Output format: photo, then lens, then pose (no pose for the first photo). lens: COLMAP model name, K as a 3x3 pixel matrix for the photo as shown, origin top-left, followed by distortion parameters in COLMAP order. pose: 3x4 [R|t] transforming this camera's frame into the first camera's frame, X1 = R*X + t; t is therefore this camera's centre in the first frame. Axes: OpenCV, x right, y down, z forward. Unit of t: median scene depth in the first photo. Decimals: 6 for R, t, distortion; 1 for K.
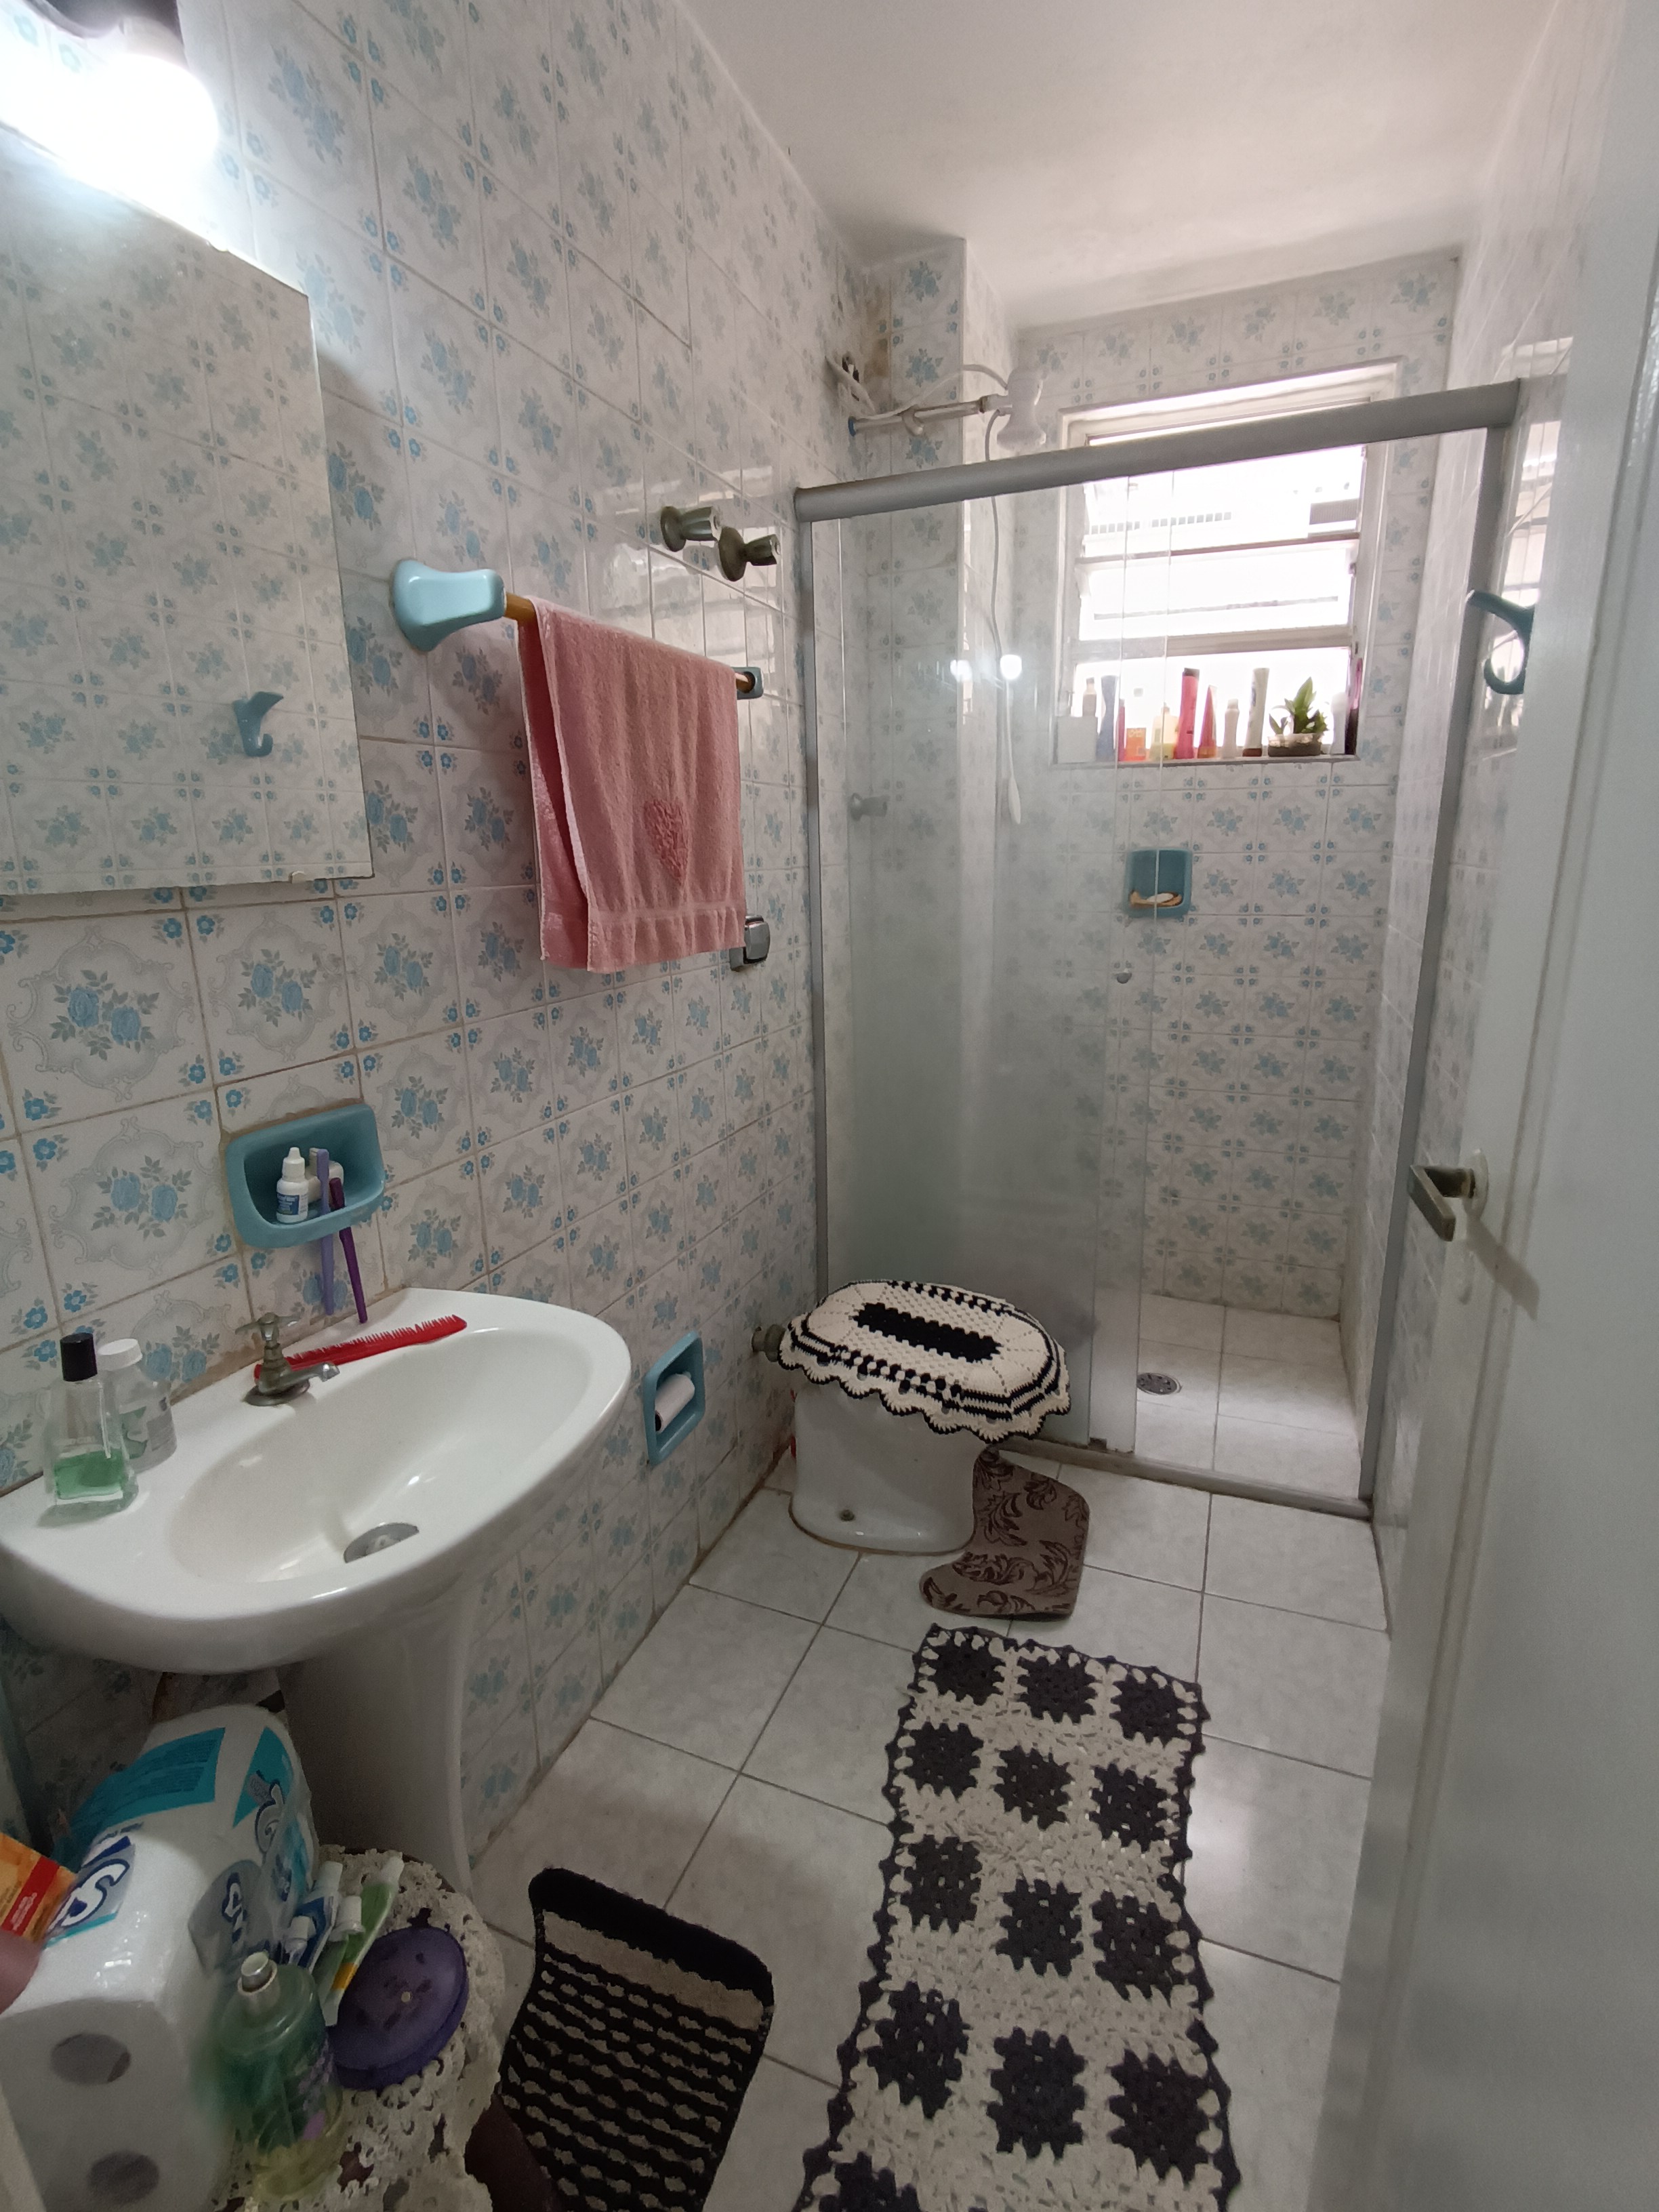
lens RADIAL K [[1020.0, 0, 857.9], [0, 1020.0, 1098.8], [0, 0, 1]] dist [-0.002053, -0.001218]
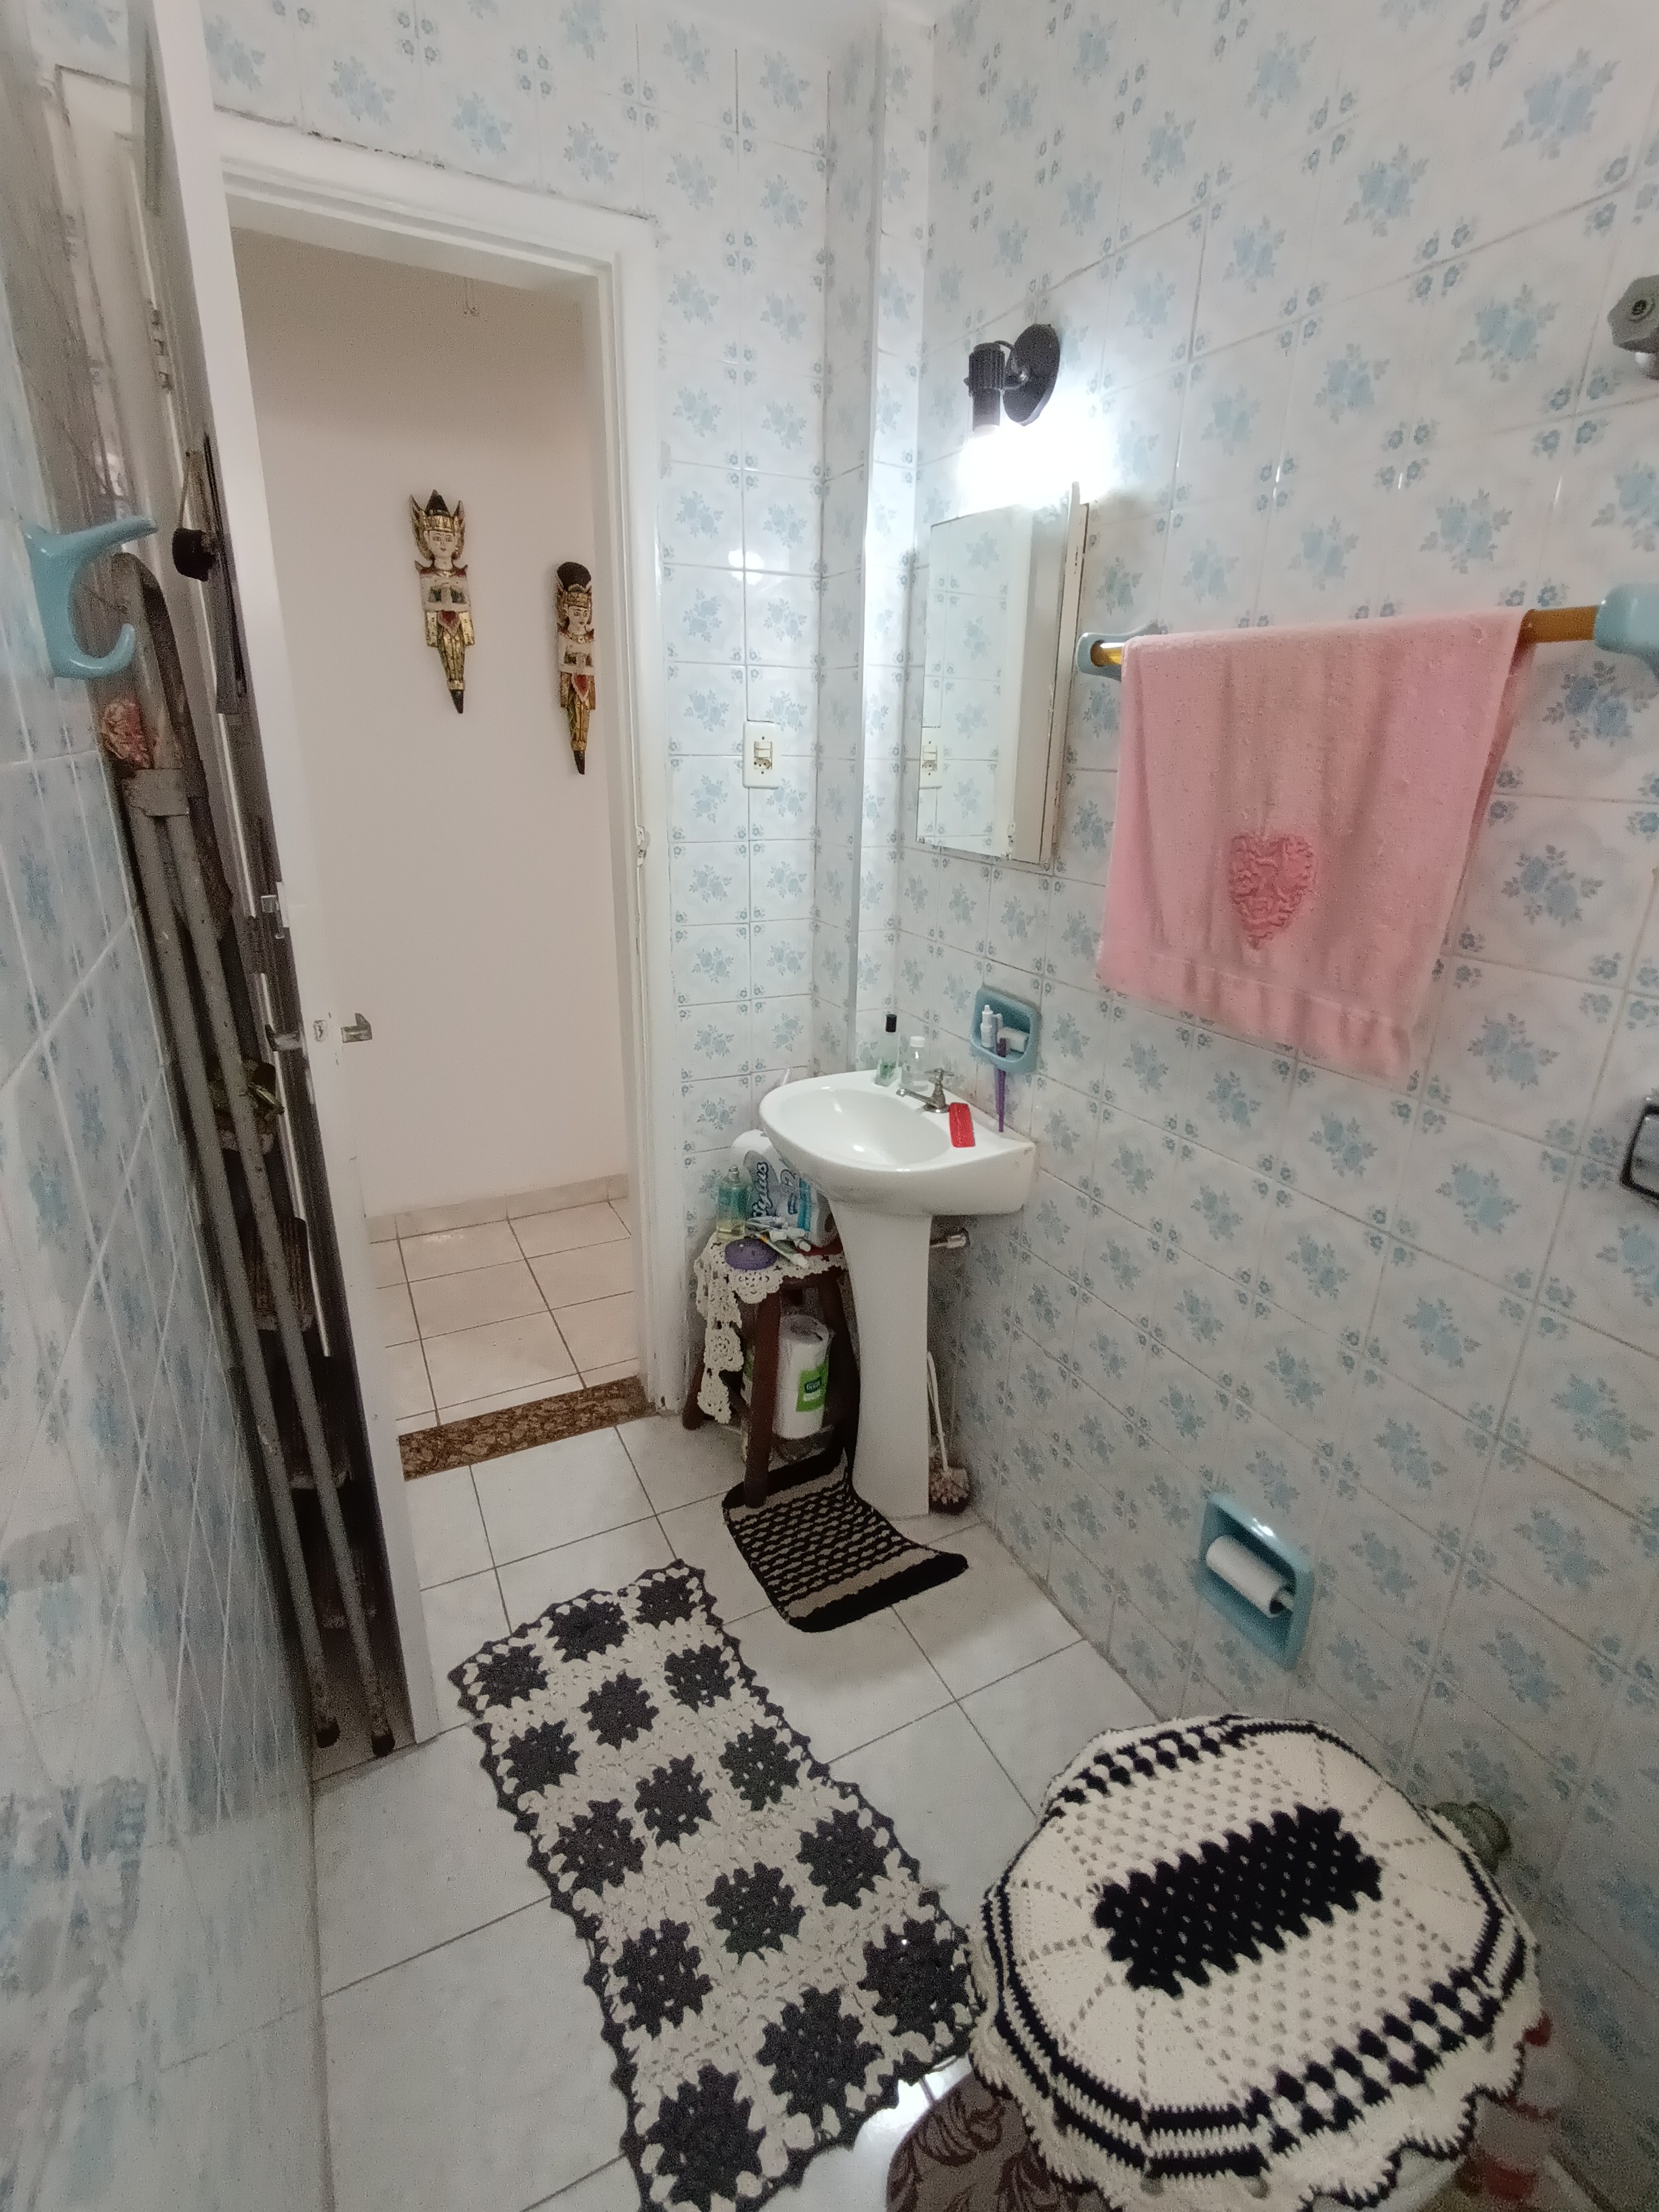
lens RADIAL K [[1020.0, 0, 857.0], [0, 1020.0, 1088.2], [0, 0, 1]] dist [-0.002053, -0.001218]
pose [[-0.659397, 0.238327, -0.713019, 0.673324], [-0.204499, 0.855799, 0.475171, -0.471186], [0.723447, 0.459138, -0.515573, 1.373122]]
